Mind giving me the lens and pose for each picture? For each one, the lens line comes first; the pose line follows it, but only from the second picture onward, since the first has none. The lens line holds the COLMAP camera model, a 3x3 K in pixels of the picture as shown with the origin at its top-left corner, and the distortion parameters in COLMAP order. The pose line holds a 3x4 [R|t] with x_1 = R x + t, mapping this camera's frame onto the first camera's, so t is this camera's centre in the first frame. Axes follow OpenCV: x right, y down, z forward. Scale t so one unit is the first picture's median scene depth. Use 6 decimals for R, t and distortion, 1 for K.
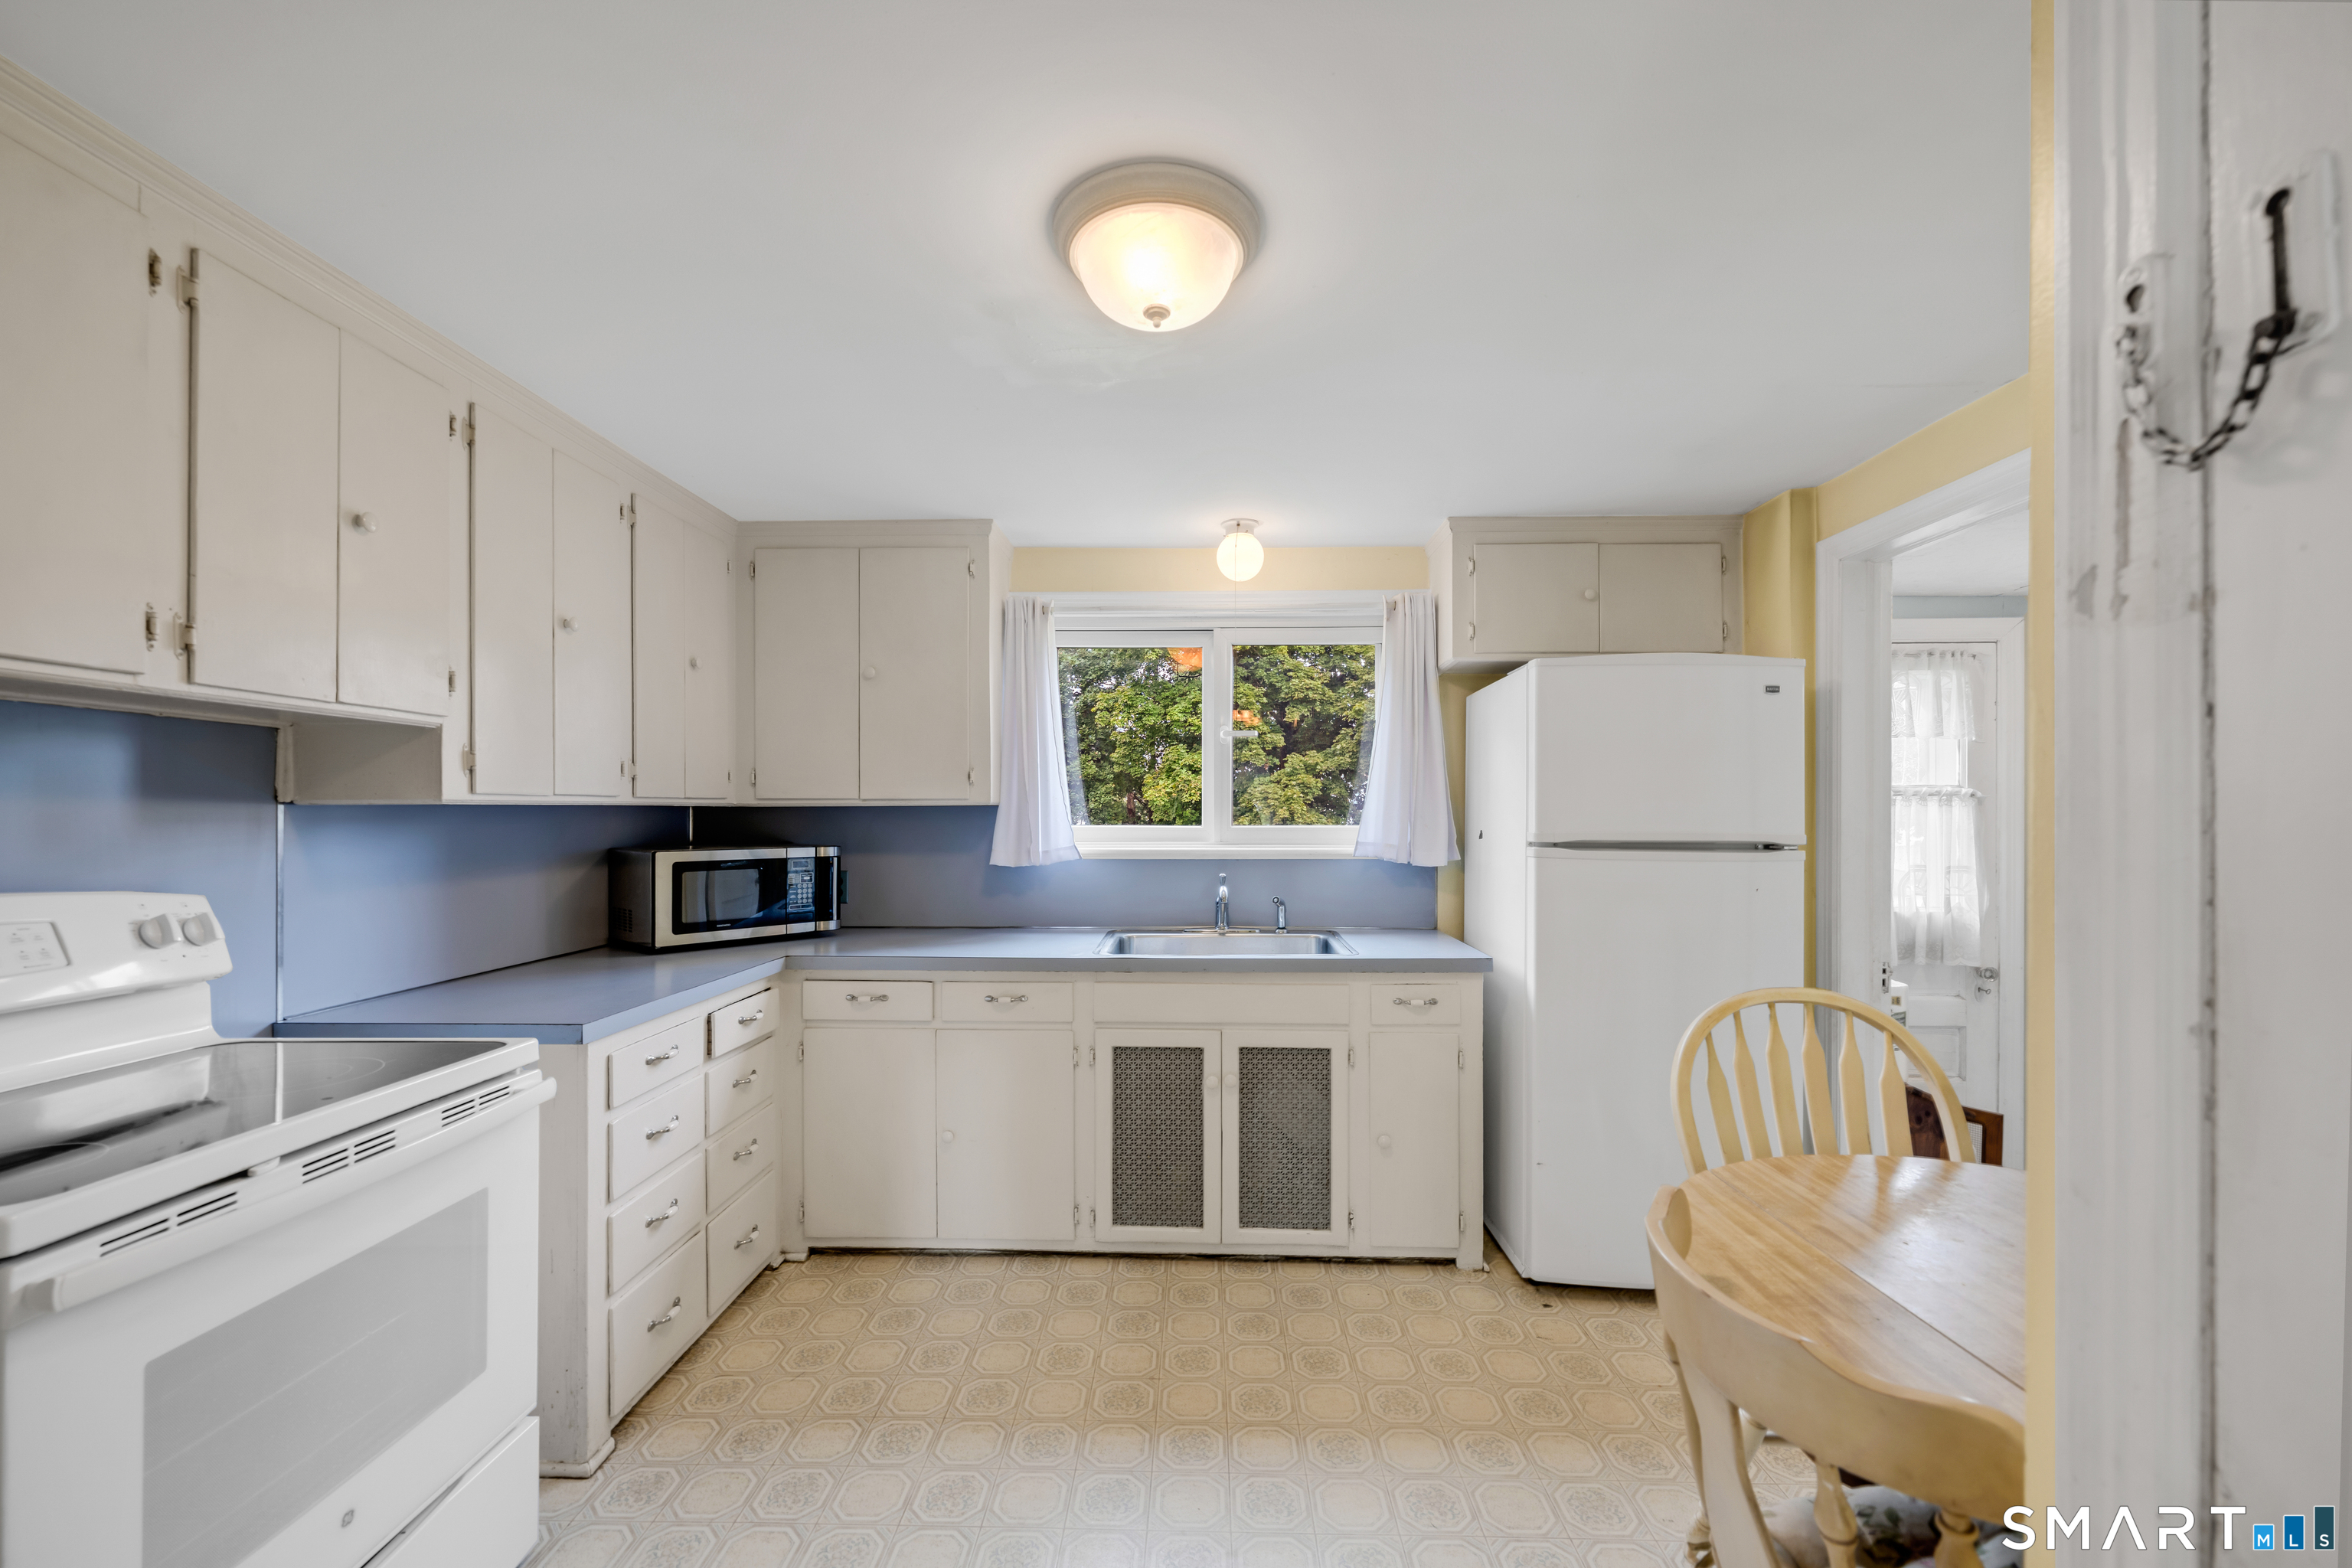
lens RADIAL K [[942.9, 0, 1174.2], [0, 942.9, 811.6], [0, 0, 1]] dist [0.000905, 0.000147]
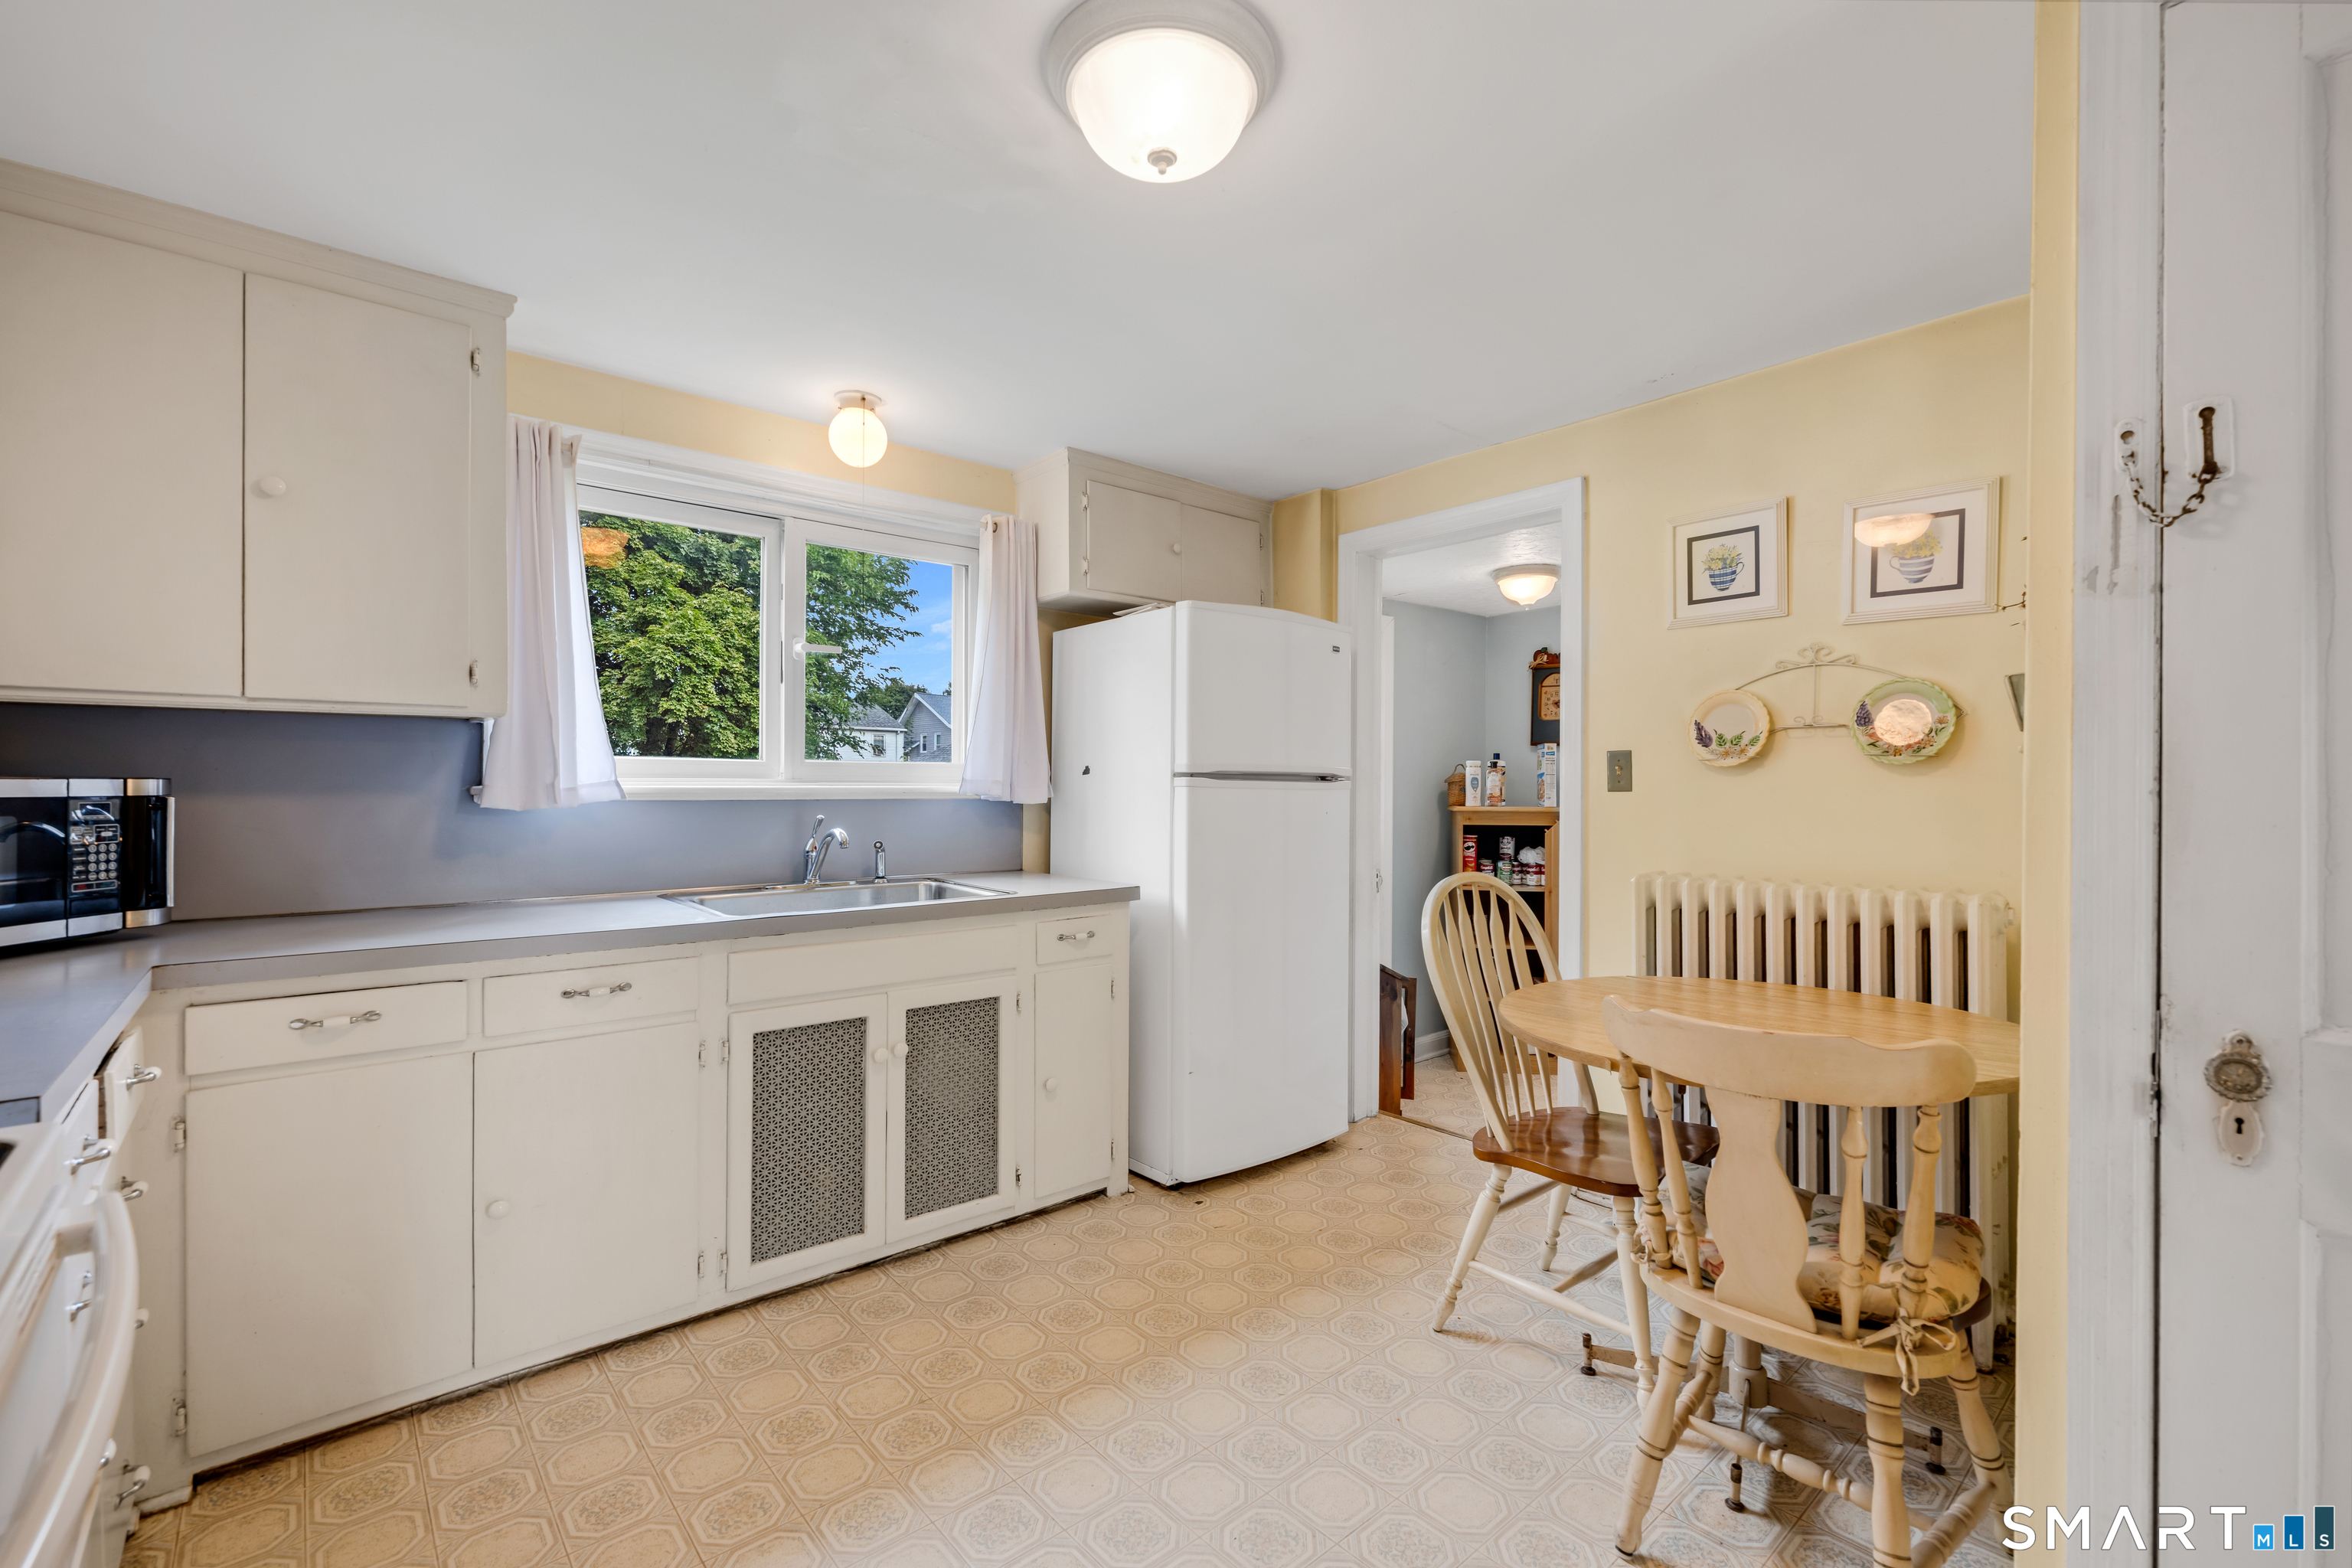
lens RADIAL K [[1024.5, 0, 1176.0], [0, 1024.5, 784.0], [0, 0, 1]] dist [0.001054, 0.000229]
pose [[0.734096, 0.003938, 0.679034, -0.385421], [-0.006069, 0.999981, 0.000762, 0.041770], [-0.679019, -0.004680, 0.734106, 0.148069]]
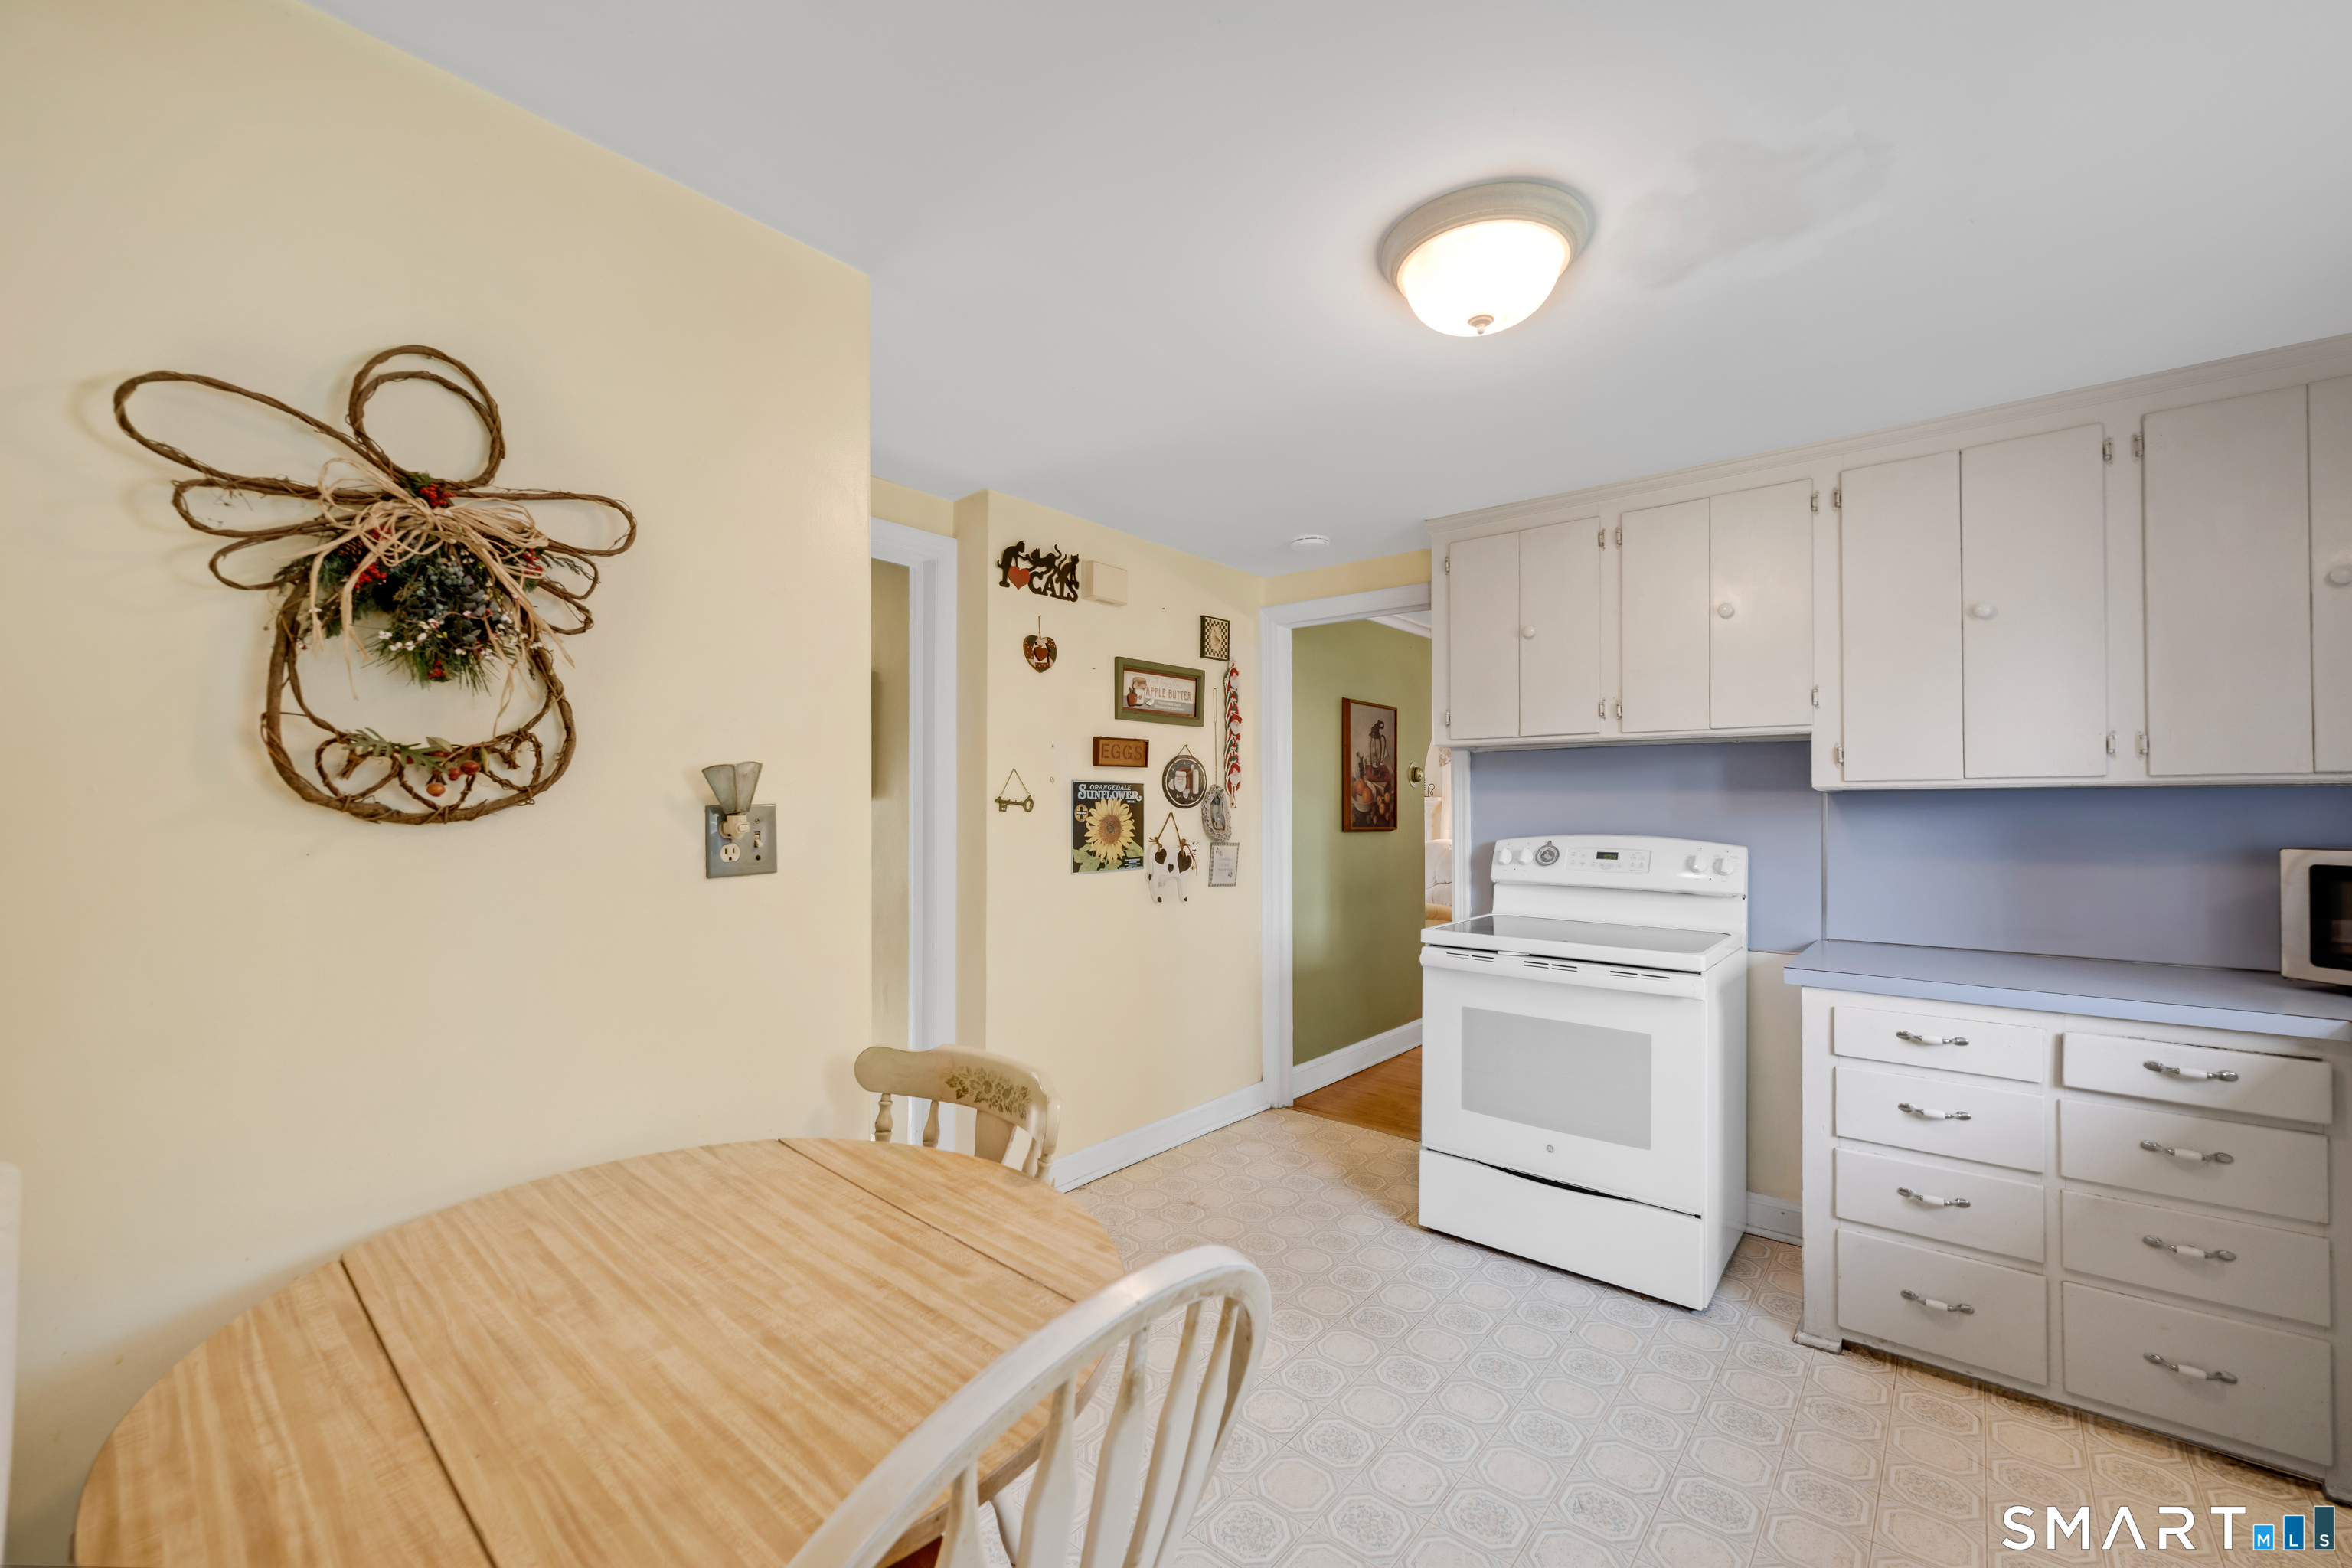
lens RADIAL K [[952.6, 0, 1176.0], [0, 952.6, 784.0], [0, 0, 1]] dist [-0.000440, -0.000077]
pose [[-0.625693, -0.015964, -0.779906, 0.574420], [0.000459, 0.999783, -0.020832, 0.008007], [0.780070, -0.013392, -0.625549, 0.783231]]
